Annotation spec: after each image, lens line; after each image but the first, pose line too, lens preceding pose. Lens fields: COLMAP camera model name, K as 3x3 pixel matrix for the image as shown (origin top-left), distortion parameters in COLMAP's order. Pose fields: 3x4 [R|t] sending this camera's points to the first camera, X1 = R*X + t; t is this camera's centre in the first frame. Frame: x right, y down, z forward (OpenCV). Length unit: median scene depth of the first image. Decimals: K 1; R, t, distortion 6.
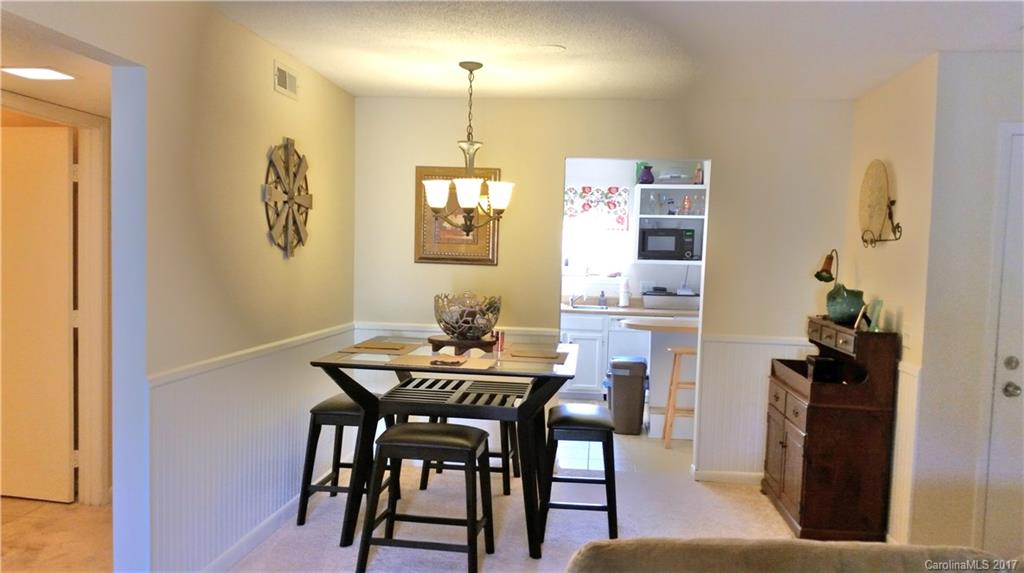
lens RADIAL K [[844.8, 0, 510.8], [0, 844.8, 309.5], [0, 0, 1]] dist [0.129790, -0.260733]
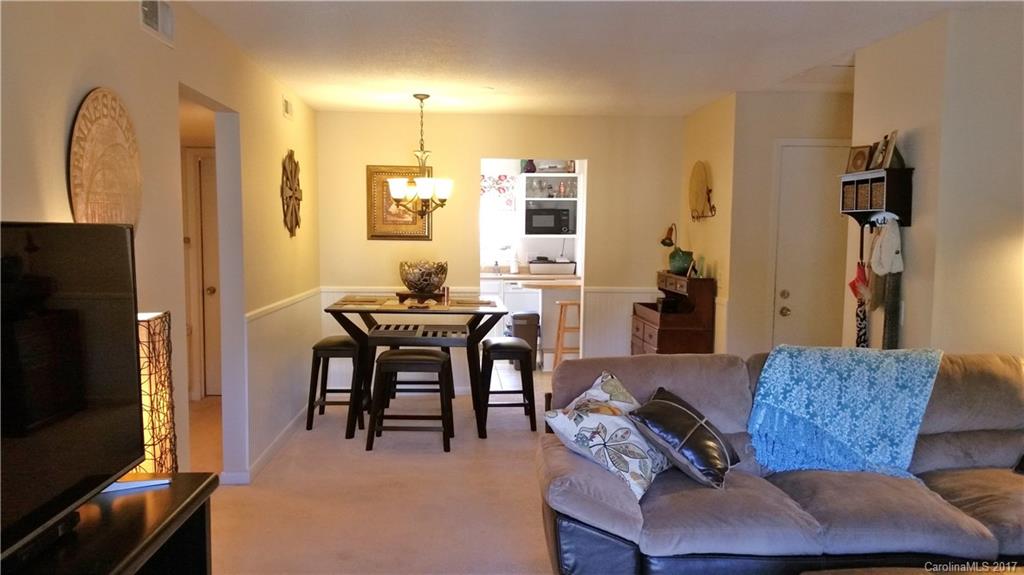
lens RADIAL K [[874.9, 0, 495.6], [0, 874.9, 307.0], [0, 0, 1]] dist [0.134762, -0.308823]
pose [[0.988195, -0.033523, 0.149488, -0.139135], [0.030629, 0.999297, 0.021621, 0.028084], [-0.150108, -0.016787, 0.988527, -0.407848]]
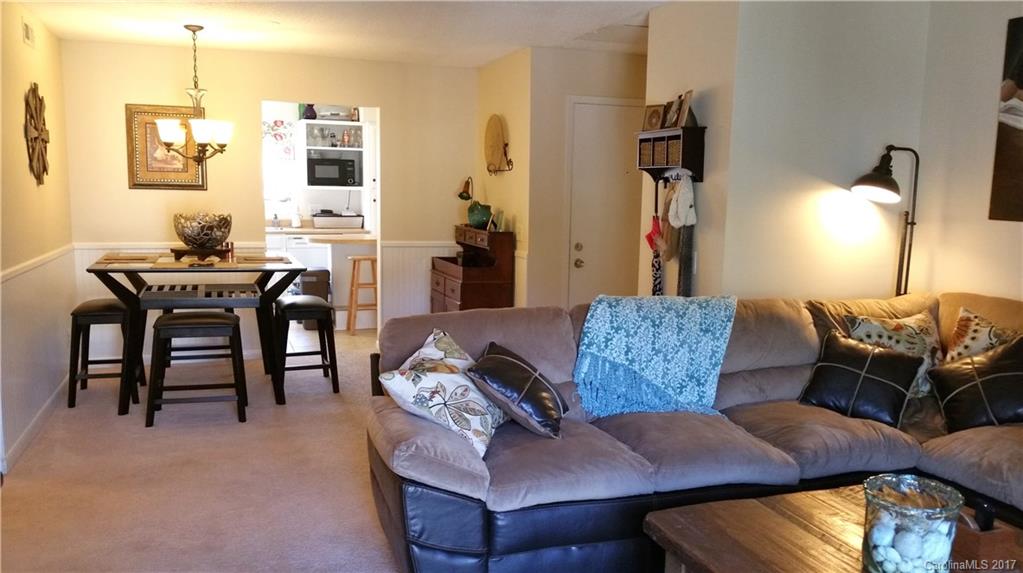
lens RADIAL K [[870.7, 0, 546.4], [0, 870.7, 311.0], [0, 0, 1]] dist [0.121870, -0.253992]
pose [[0.891052, -0.074555, 0.447735, -0.176475], [0.038416, 0.995266, 0.089274, 0.027011], [-0.452272, -0.062347, 0.889698, -0.364023]]
